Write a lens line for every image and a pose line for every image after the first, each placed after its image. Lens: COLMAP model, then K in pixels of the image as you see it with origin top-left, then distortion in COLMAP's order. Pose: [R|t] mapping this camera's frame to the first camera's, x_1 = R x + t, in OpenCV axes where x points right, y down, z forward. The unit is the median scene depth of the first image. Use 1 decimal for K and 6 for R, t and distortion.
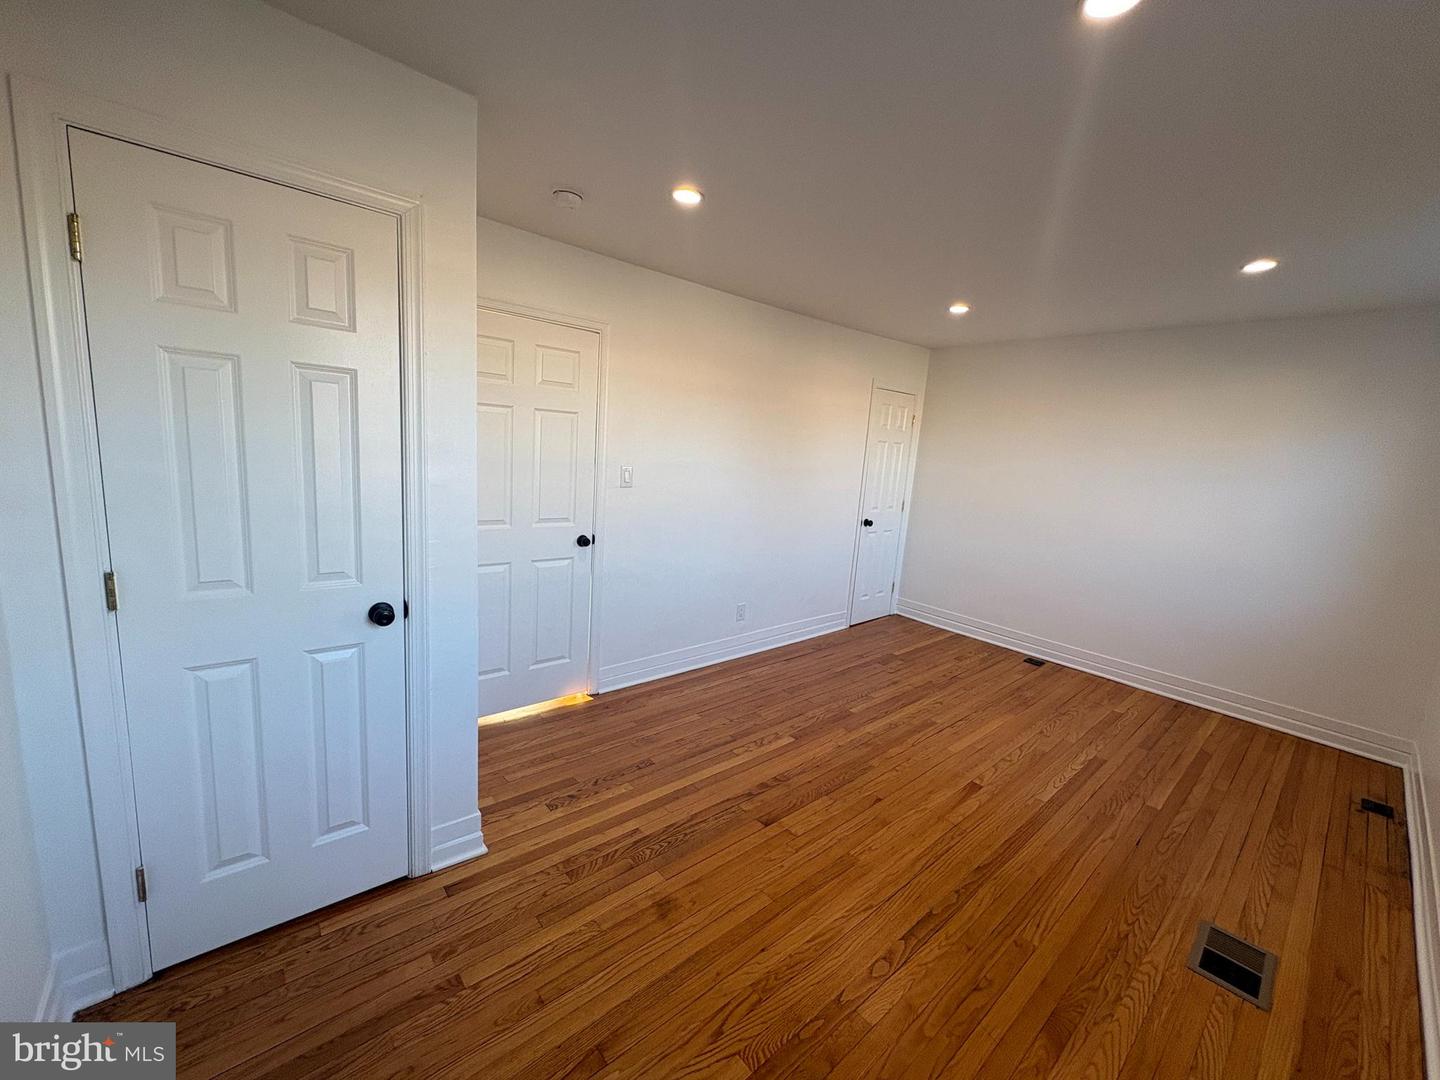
lens RADIAL K [[572.5, 0, 723.3], [0, 572.5, 537.9], [0, 0, 1]] dist [-0.003423, 0.000370]
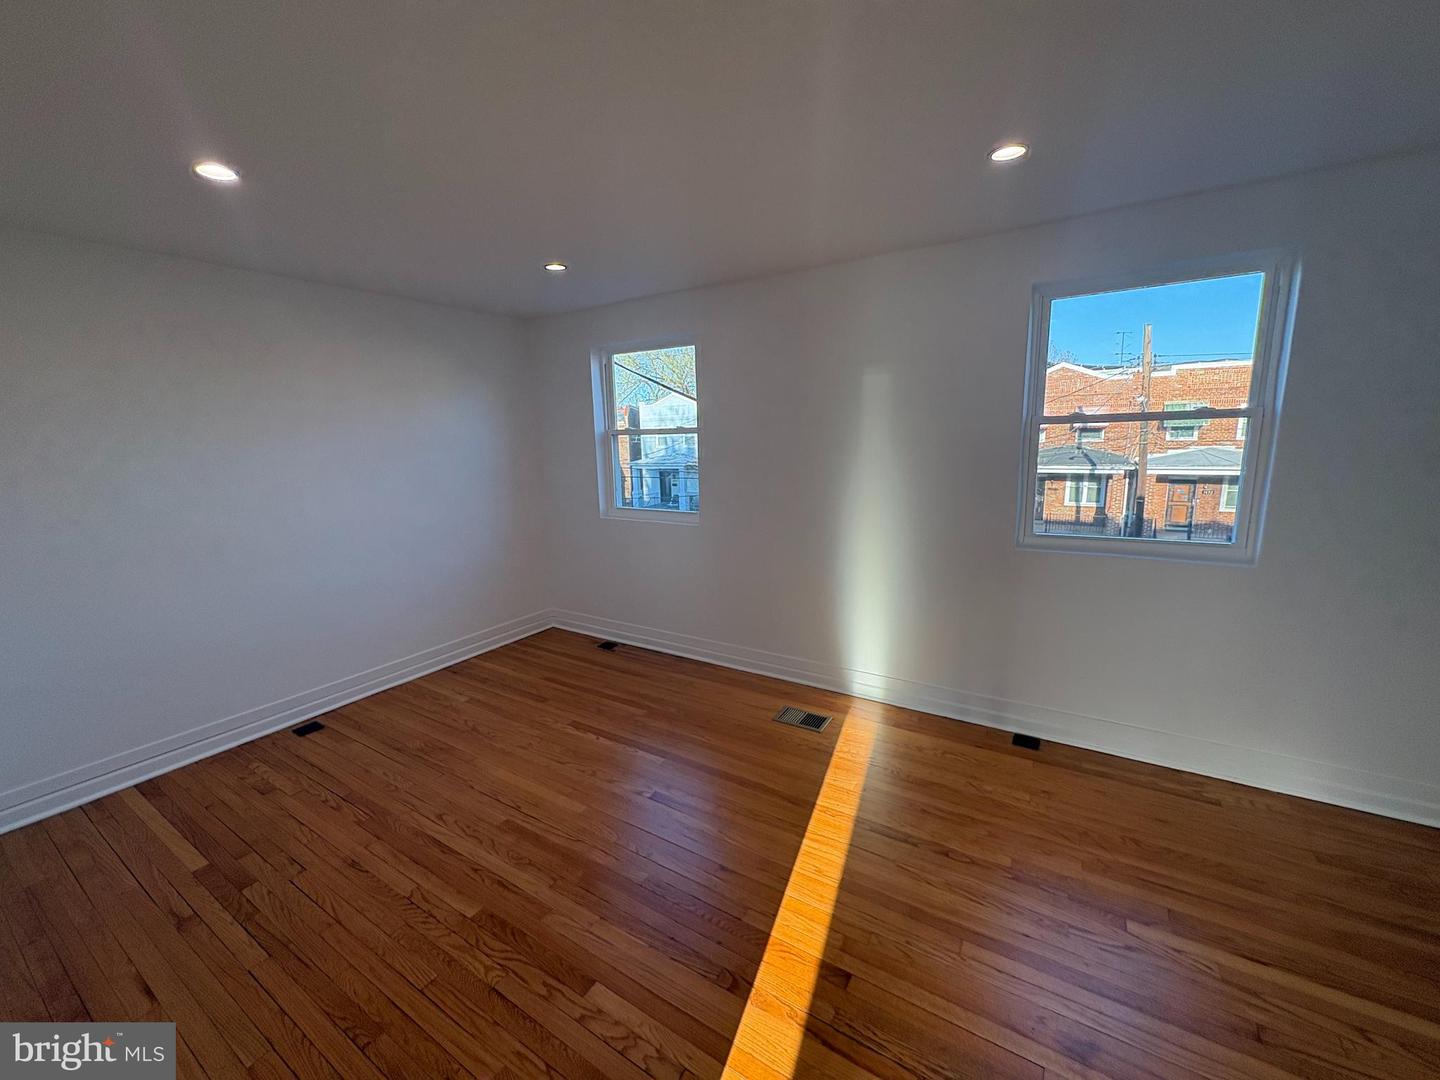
lens RADIAL K [[572.5, 0, 726.9], [0, 572.5, 538.5], [0, 0, 1]] dist [-0.003423, 0.000370]
pose [[-0.290499, -0.233126, 0.928042, -0.272220], [0.161119, 0.944103, 0.287595, -0.162334], [-0.943213, 0.233071, -0.236700, 0.766561]]
